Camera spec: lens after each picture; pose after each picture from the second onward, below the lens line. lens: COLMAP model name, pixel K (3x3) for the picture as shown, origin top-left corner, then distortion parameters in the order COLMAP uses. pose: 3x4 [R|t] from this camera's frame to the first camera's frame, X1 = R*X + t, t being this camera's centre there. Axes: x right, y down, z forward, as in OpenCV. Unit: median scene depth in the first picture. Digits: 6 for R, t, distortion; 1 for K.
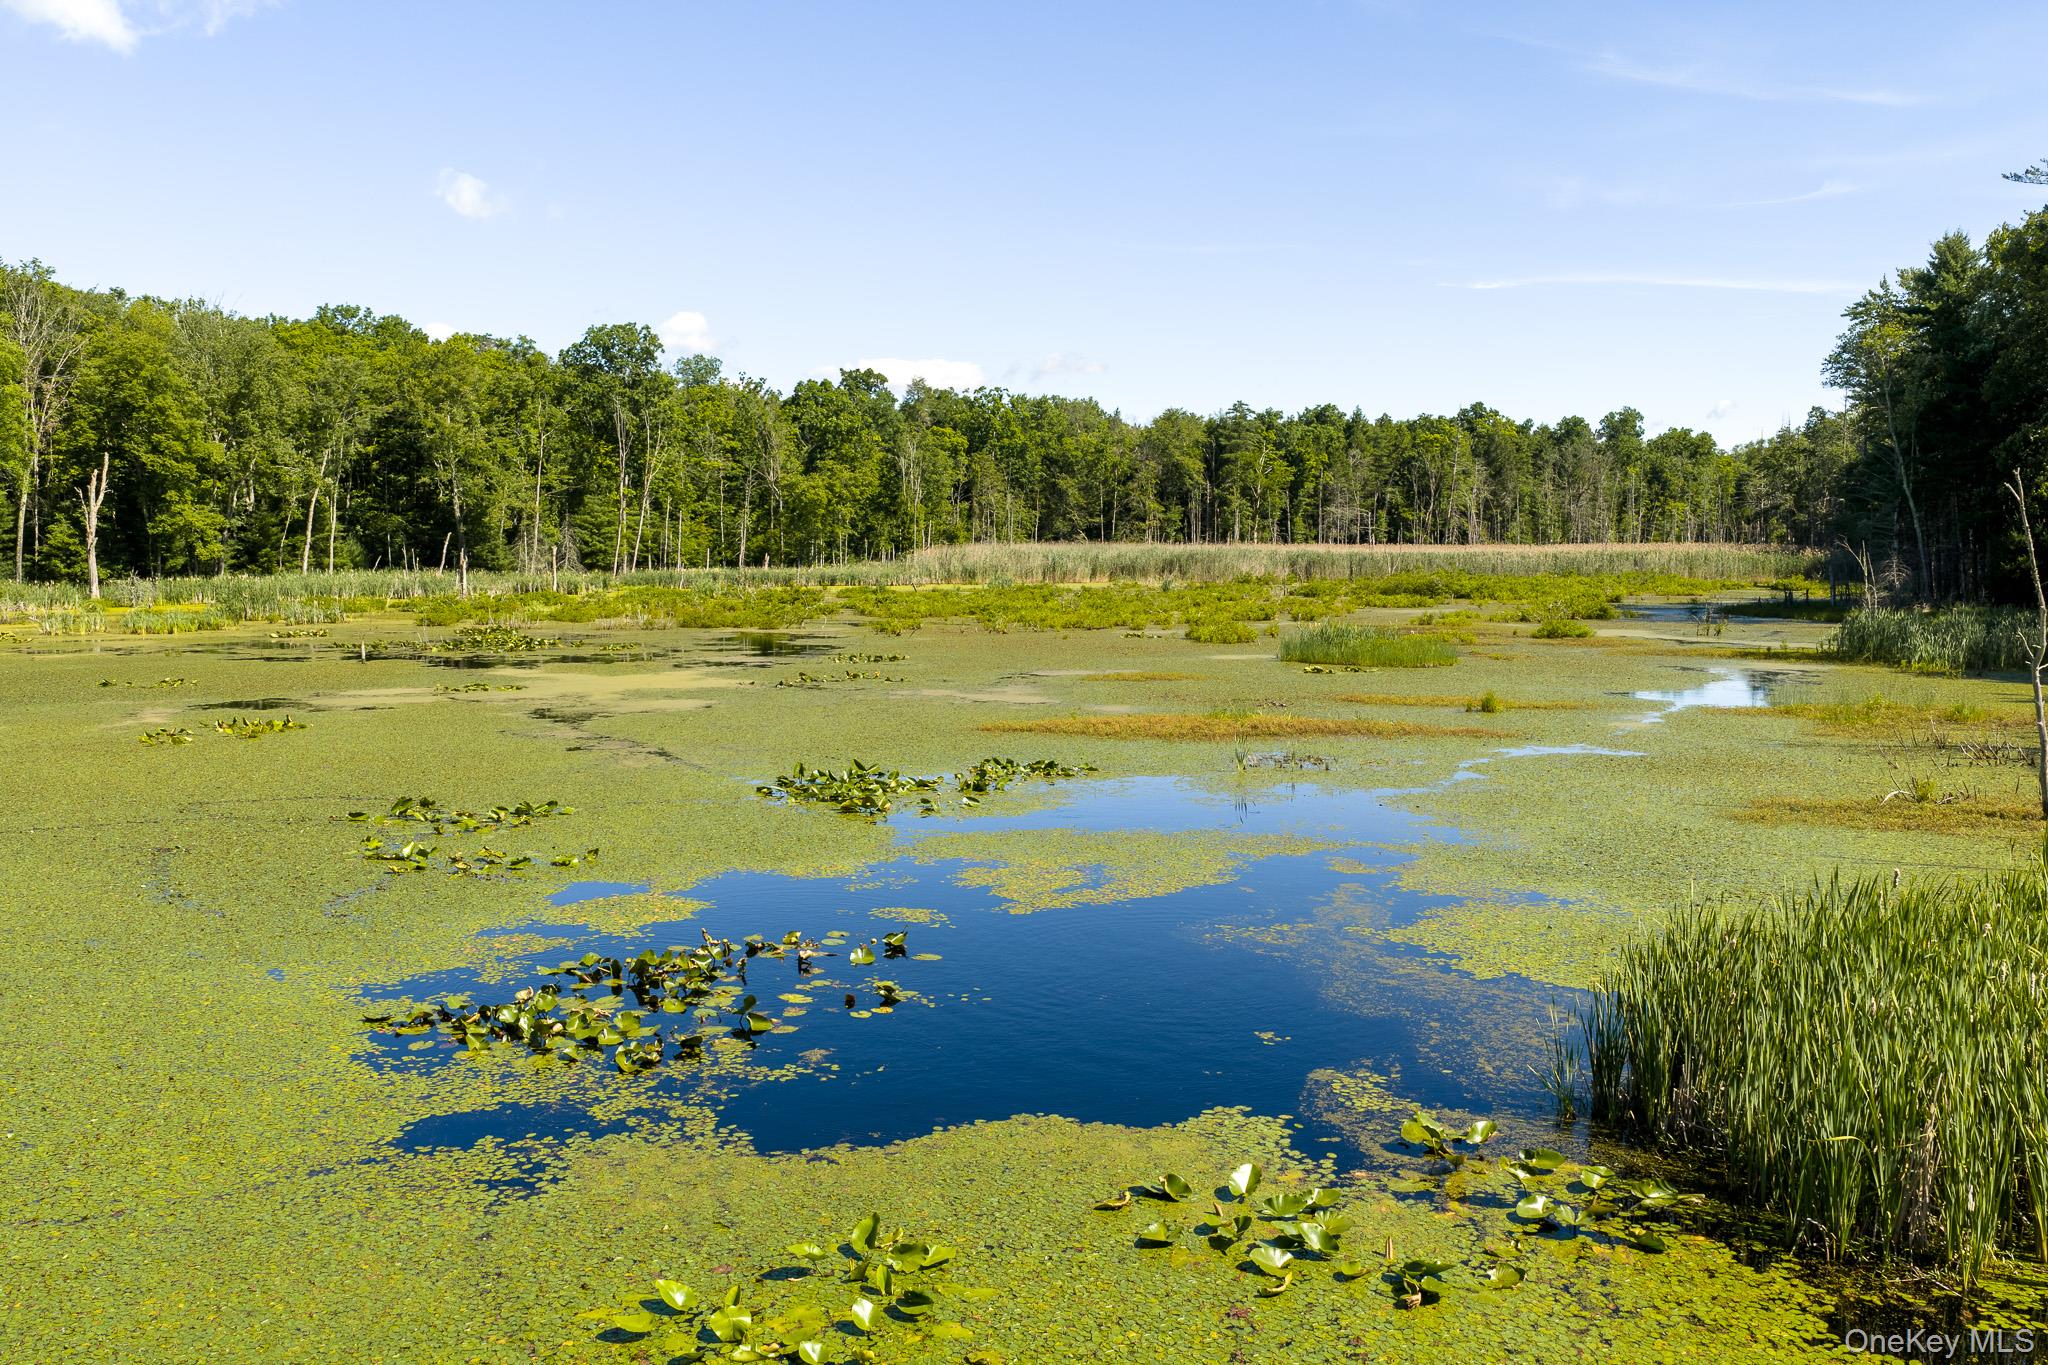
lens RADIAL K [[1722.4, 0, 1027.3], [0, 1722.4, 680.6], [0, 0, 1]] dist [-0.000609, 0.000191]
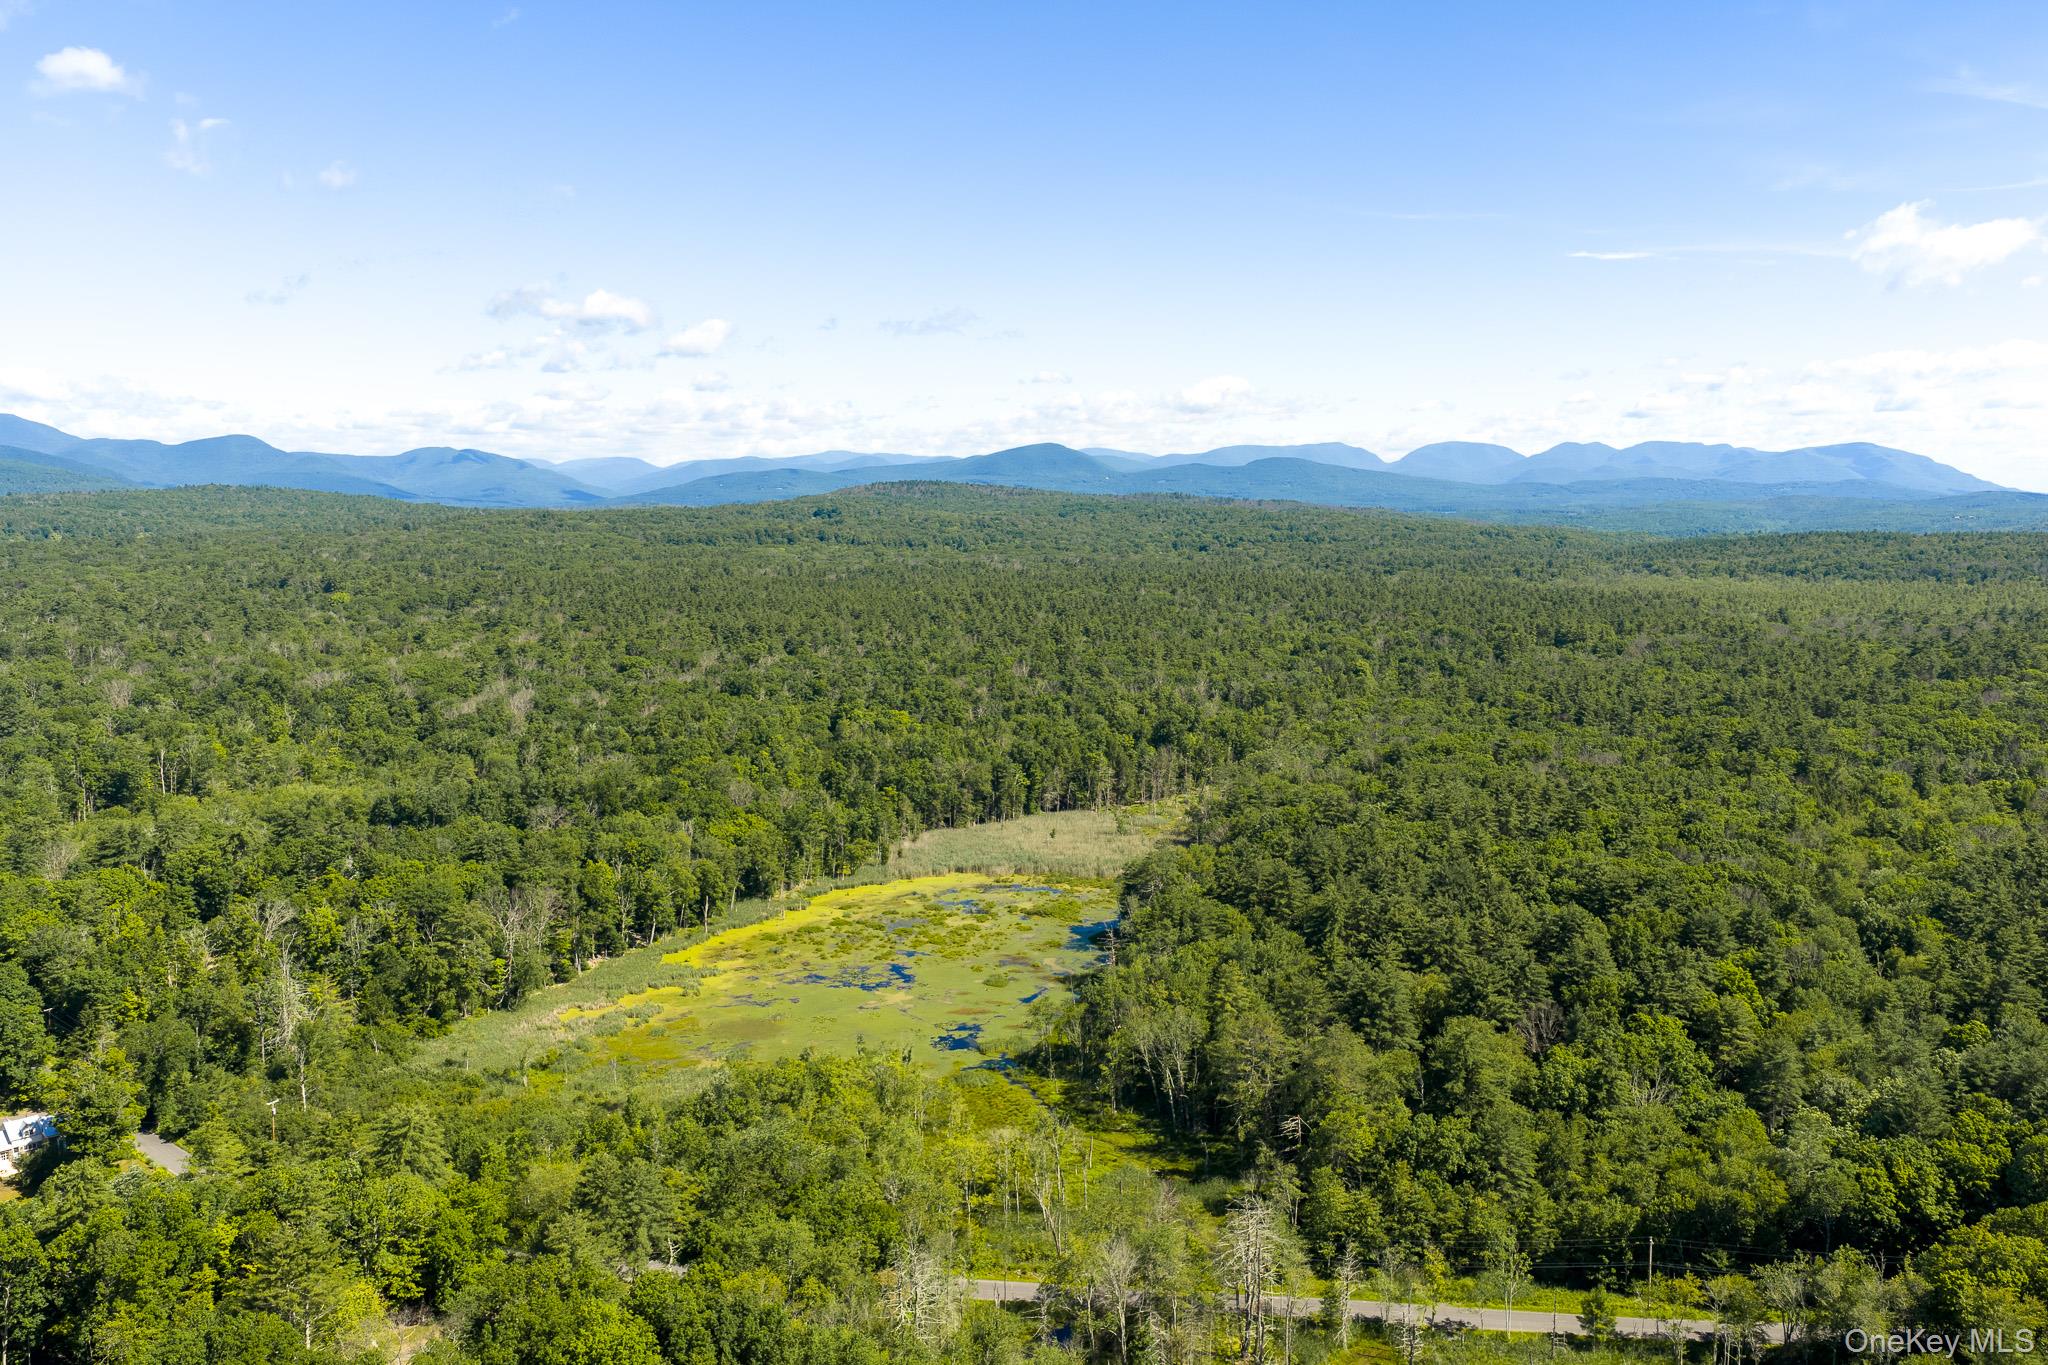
lens RADIAL K [[1722.4, 0, 1024.2], [0, 1722.4, 690.2], [0, 0, 1]] dist [-0.000609, 0.000191]
pose [[0.996624, -0.007113, 0.081788, -0.054552], [0.003059, 0.998765, 0.049592, -0.399329], [-0.082040, -0.049174, 0.995415, -1.515067]]
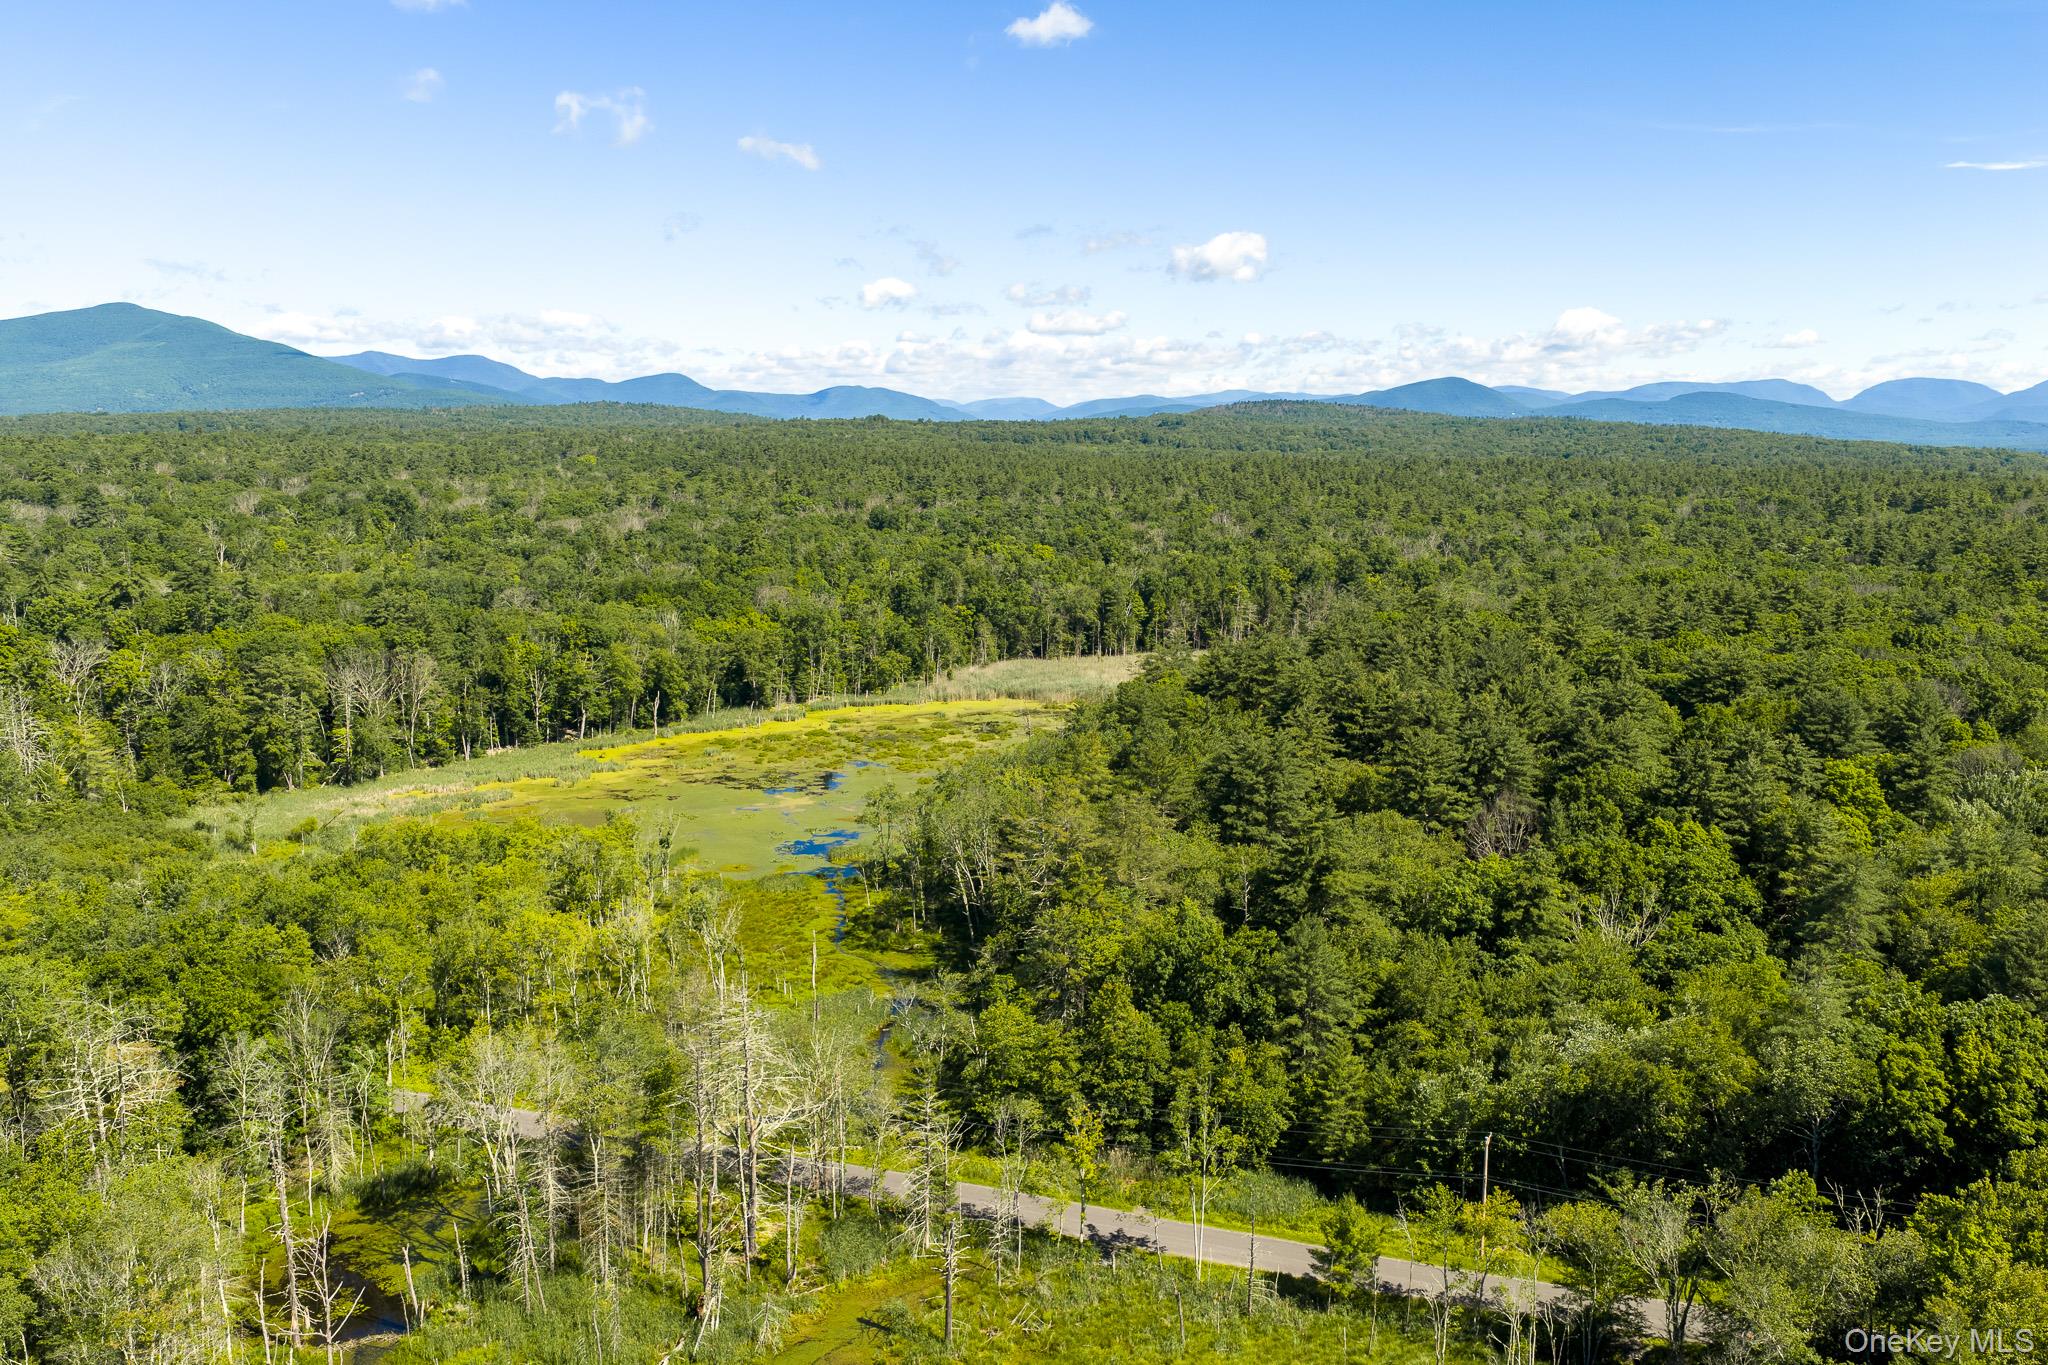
lens RADIAL K [[1722.4, 0, 1021.8], [0, 1722.4, 674.9], [0, 0, 1]] dist [-0.000609, 0.000191]
pose [[0.987889, 0.028087, -0.152597, 0.346461], [-0.017193, 0.997239, 0.072246, -0.207637], [0.154205, -0.068748, 0.985644, -1.114222]]
